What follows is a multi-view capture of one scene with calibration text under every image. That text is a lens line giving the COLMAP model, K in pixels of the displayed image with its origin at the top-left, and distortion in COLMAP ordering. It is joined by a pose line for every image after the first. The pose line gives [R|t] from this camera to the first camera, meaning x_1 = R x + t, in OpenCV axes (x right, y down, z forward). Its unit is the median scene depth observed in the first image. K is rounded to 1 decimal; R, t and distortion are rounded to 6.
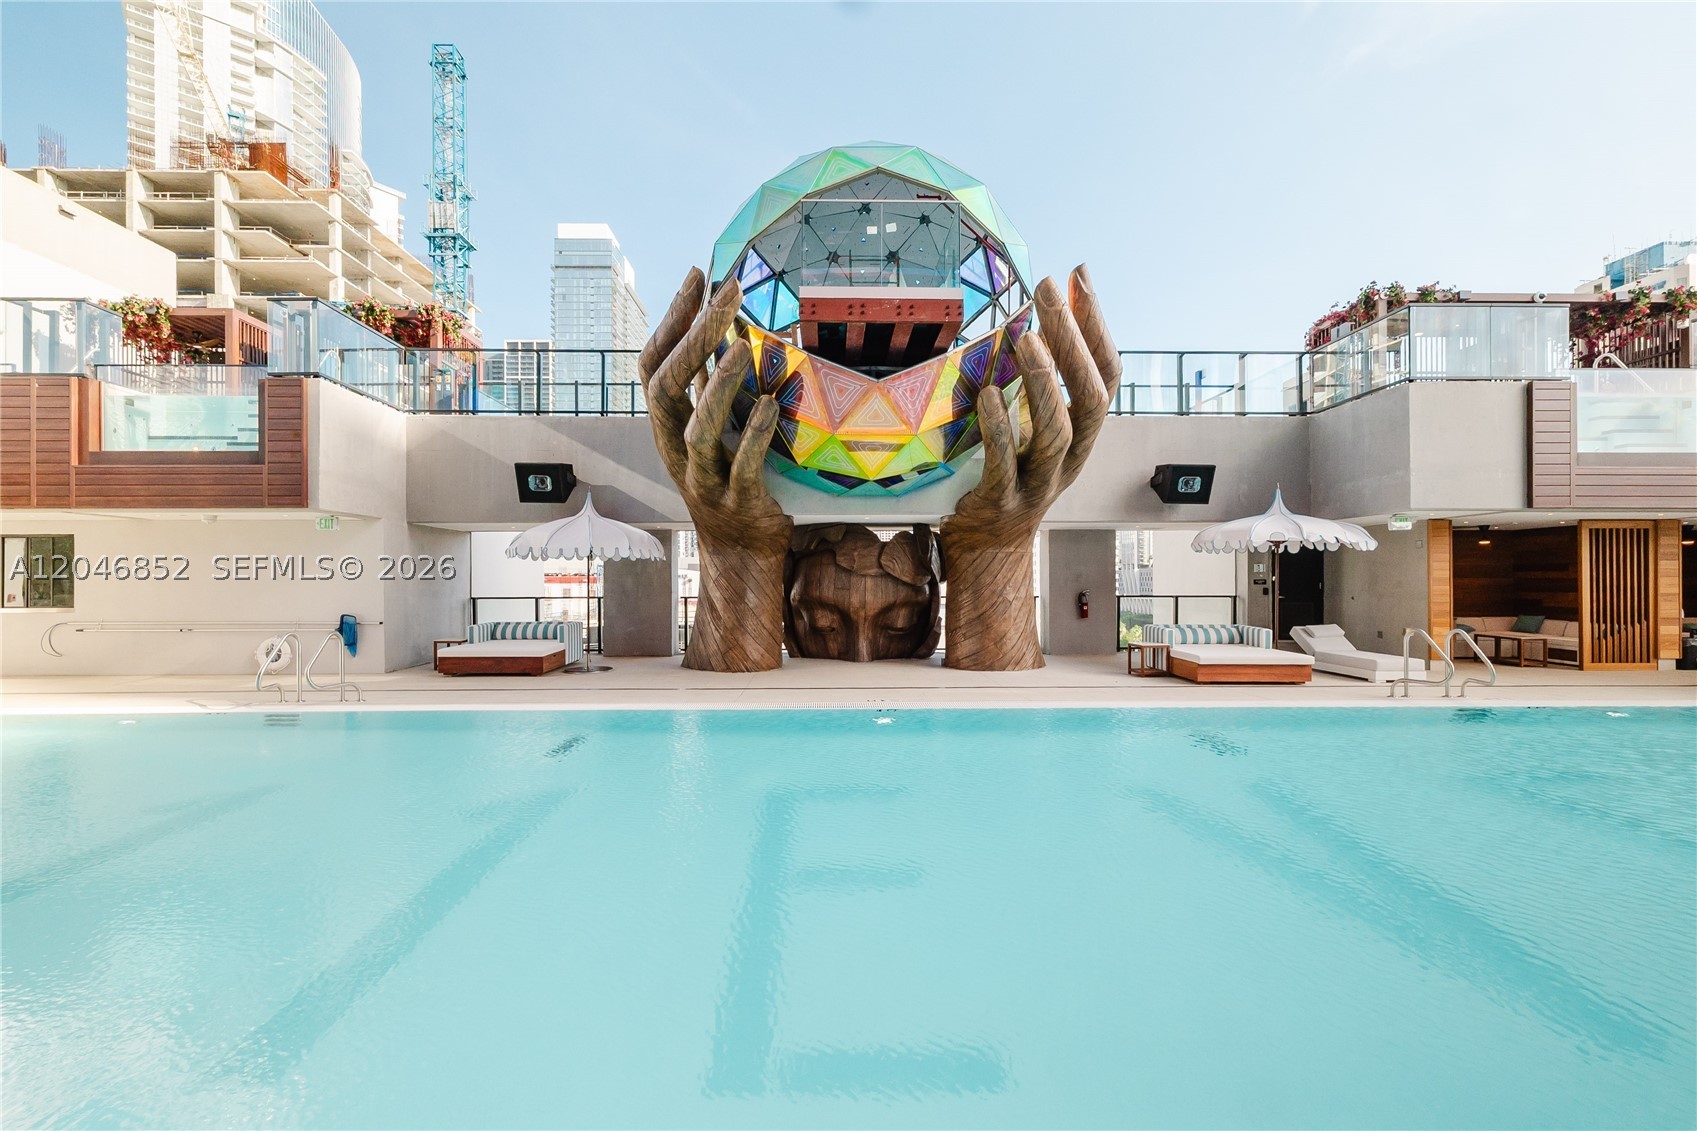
lens RADIAL K [[744.6, 0, 848.5], [0, 744.6, 565.5], [0, 0, 1]] dist [0.001787, 0.000628]
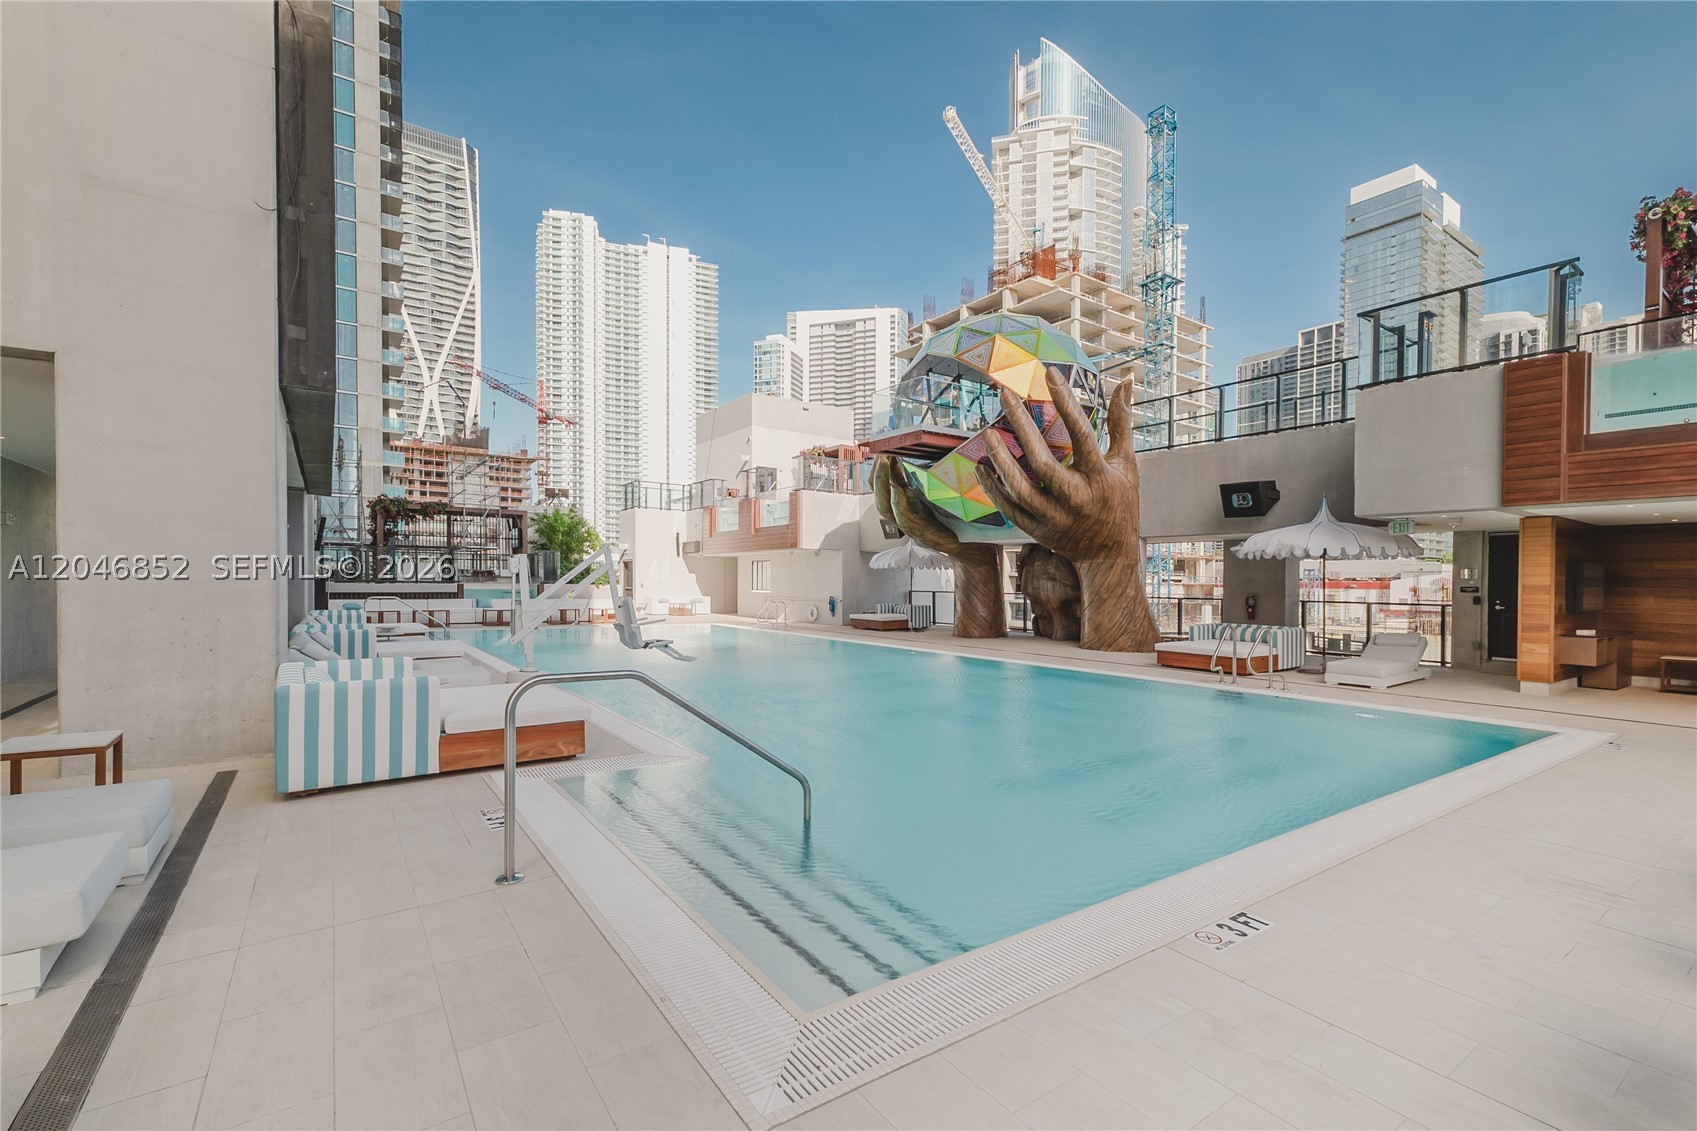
lens RADIAL K [[744.6, 0, 848.5], [0, 744.6, 565.5], [0, 0, 1]] dist [0.001787, 0.000628]
pose [[0.556178, -0.010350, -0.830999, 0.133285], [0.004849, 0.999946, -0.009209, -0.000238], [0.831049, 0.001092, 0.556198, -0.014062]]
